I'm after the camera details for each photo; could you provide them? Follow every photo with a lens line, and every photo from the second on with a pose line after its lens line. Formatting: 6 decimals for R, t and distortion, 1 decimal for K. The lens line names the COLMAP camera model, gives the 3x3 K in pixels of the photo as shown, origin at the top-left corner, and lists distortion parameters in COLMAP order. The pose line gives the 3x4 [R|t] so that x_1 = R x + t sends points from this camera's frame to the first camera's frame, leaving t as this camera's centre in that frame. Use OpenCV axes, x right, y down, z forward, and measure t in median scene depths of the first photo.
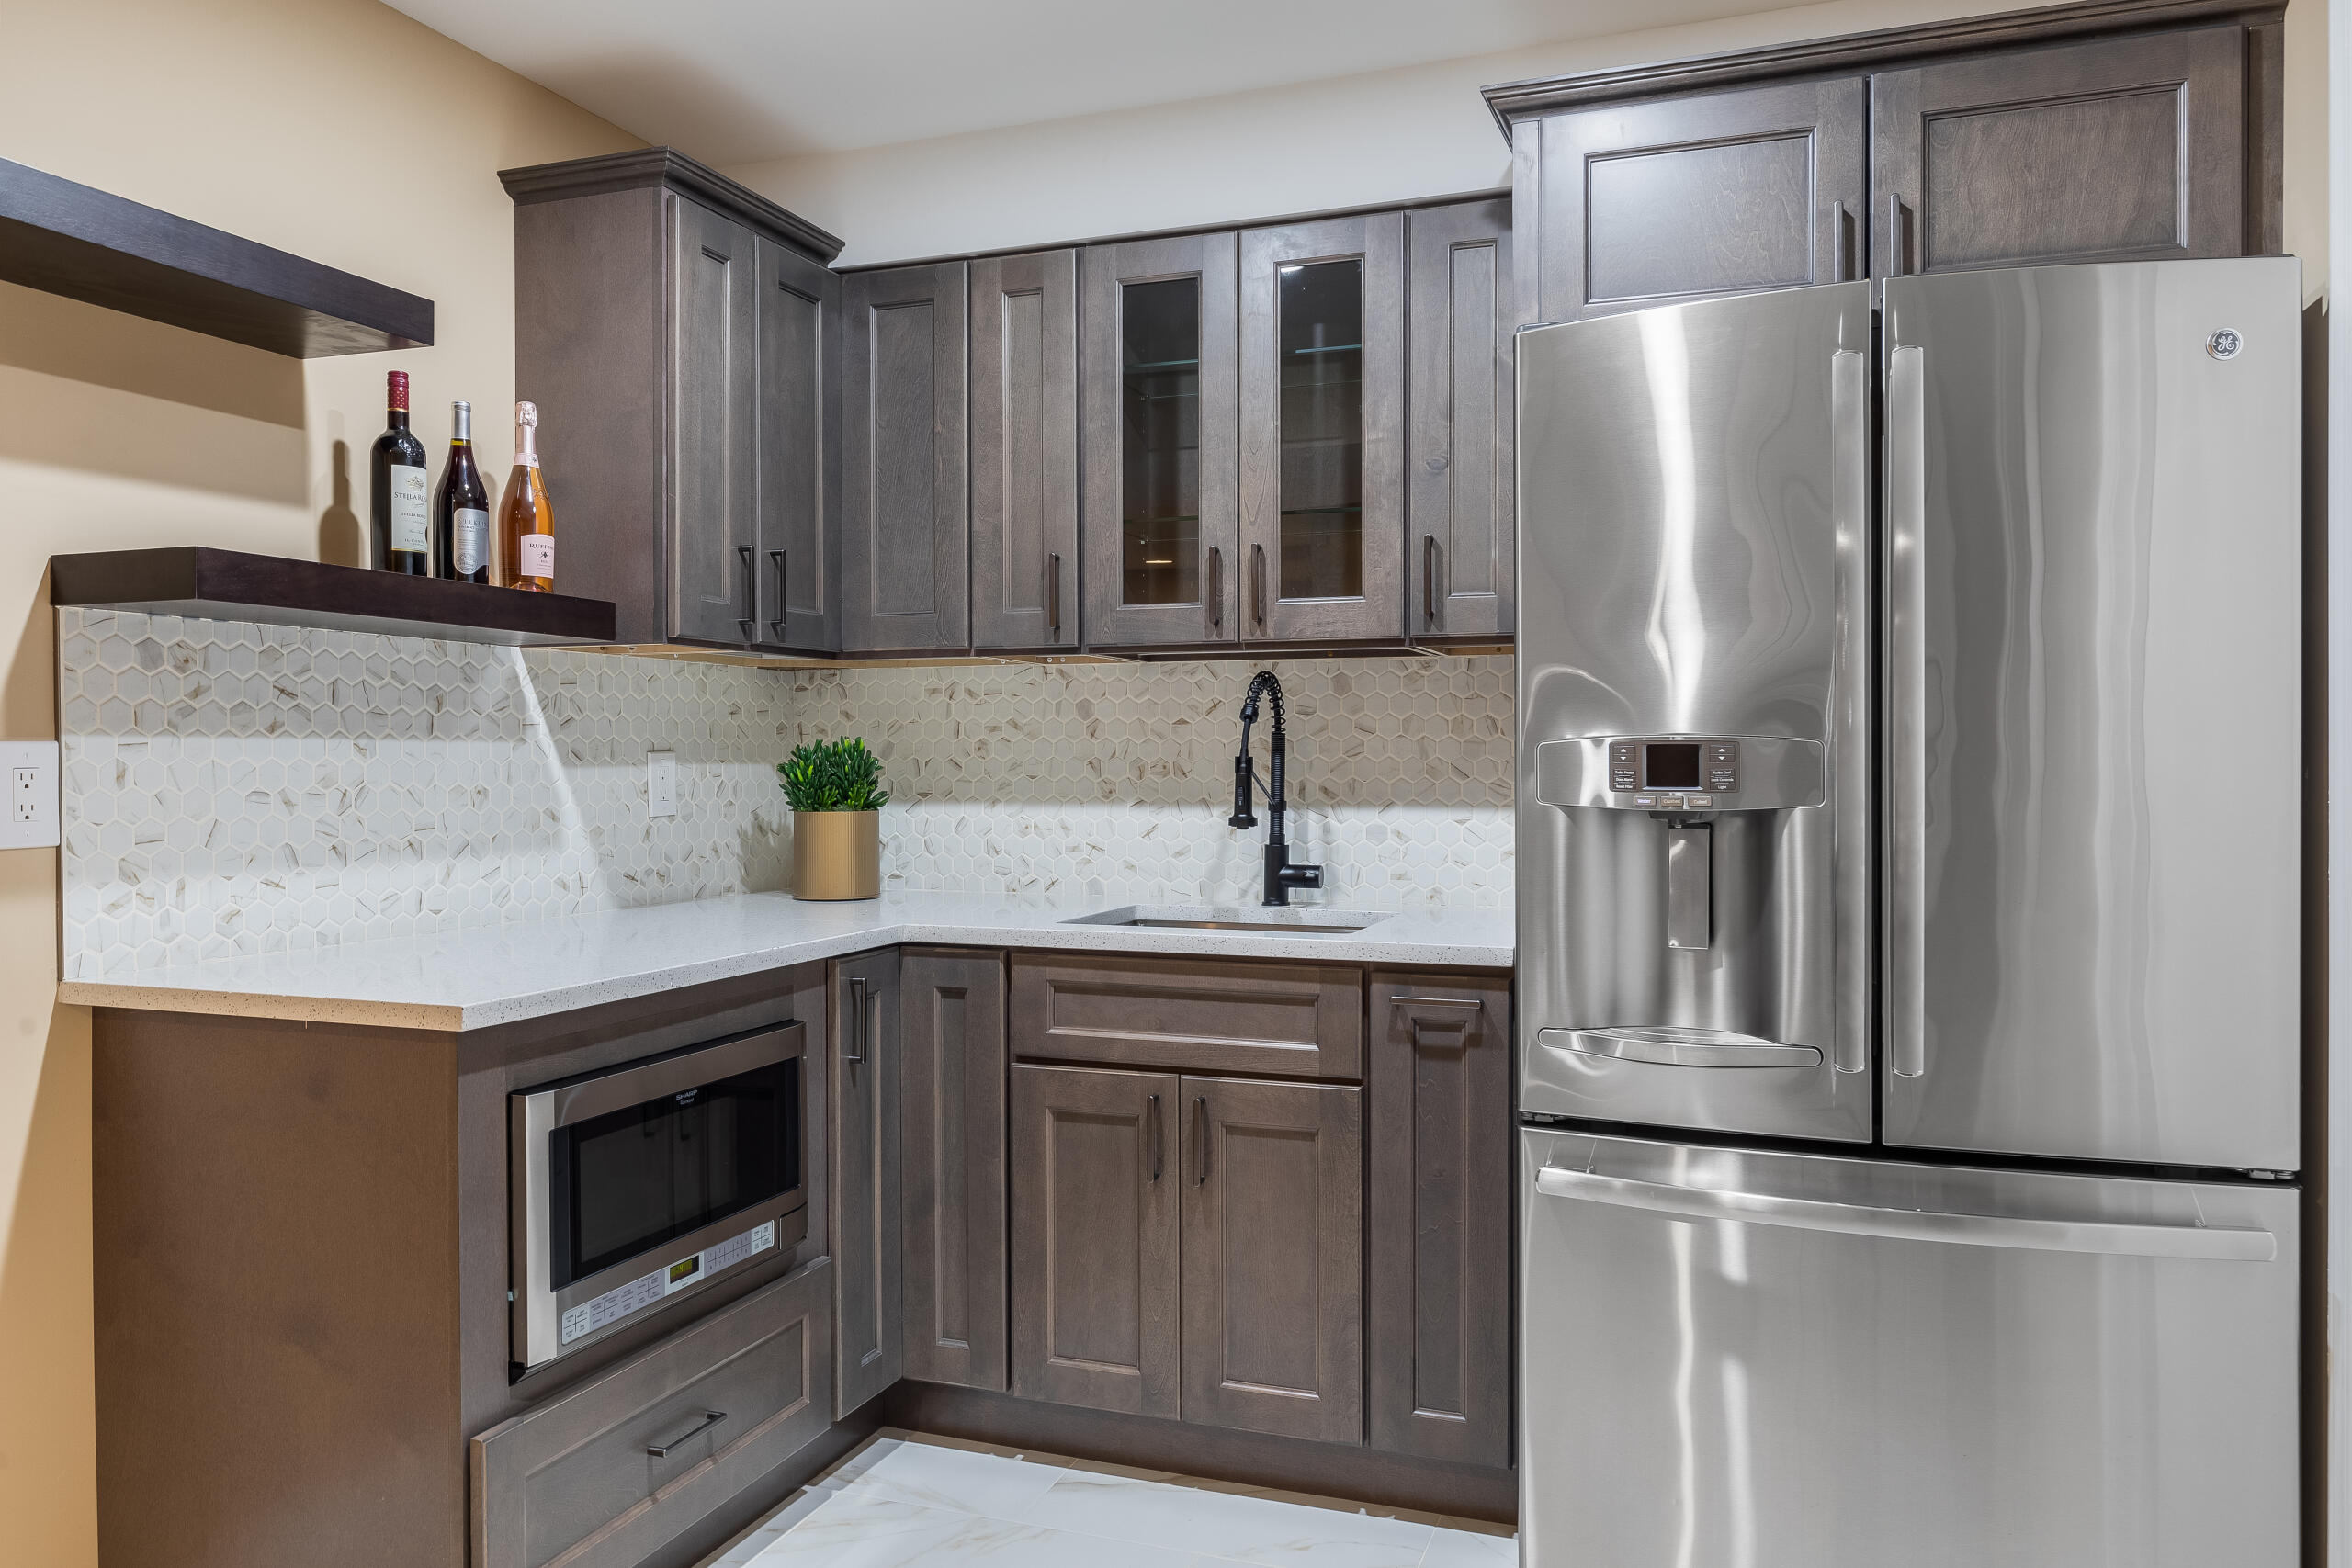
lens RADIAL K [[1640.5, 0, 1178.9], [0, 1640.5, 779.1], [0, 0, 1]] dist [-0.008822, -0.001957]
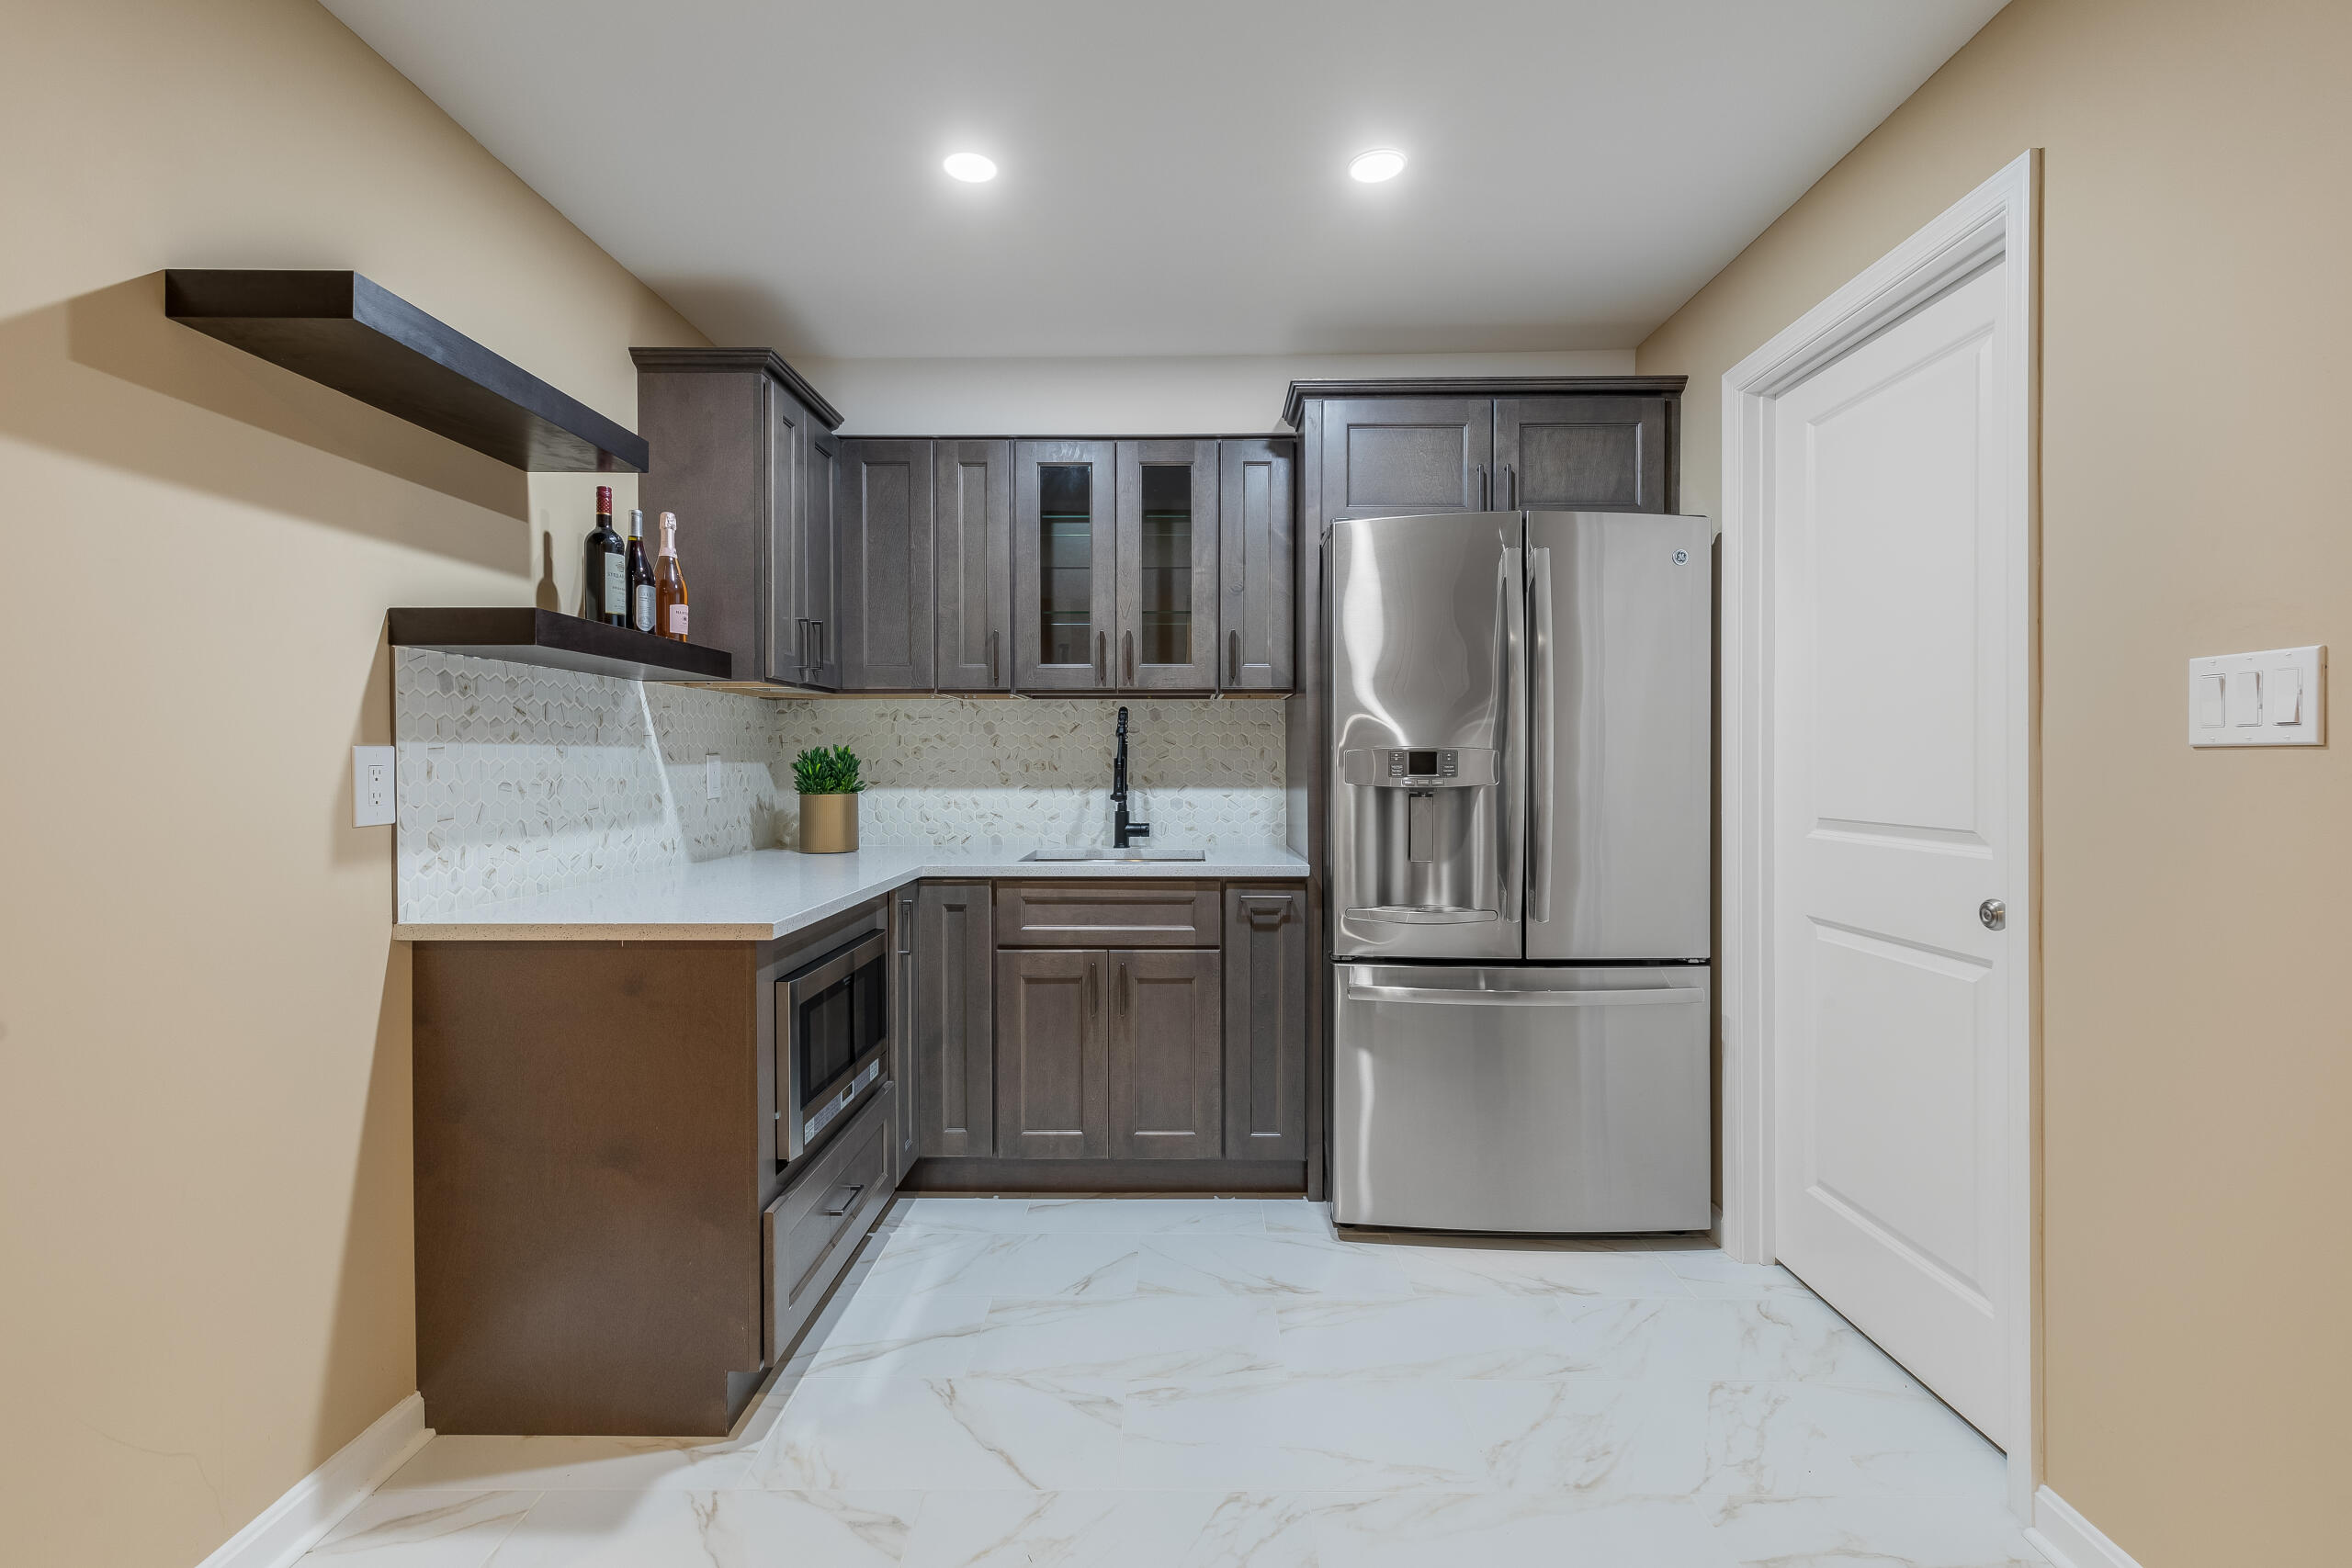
lens RADIAL K [[1055.7, 0, 1175.3], [0, 1055.7, 775.5], [0, 0, 1]] dist [-0.001053, -0.000367]
pose [[0.942446, -0.004654, 0.334326, -0.298708], [0.003862, 0.999988, 0.003035, 0.000998], [-0.334336, -0.001569, 0.942453, -0.028878]]
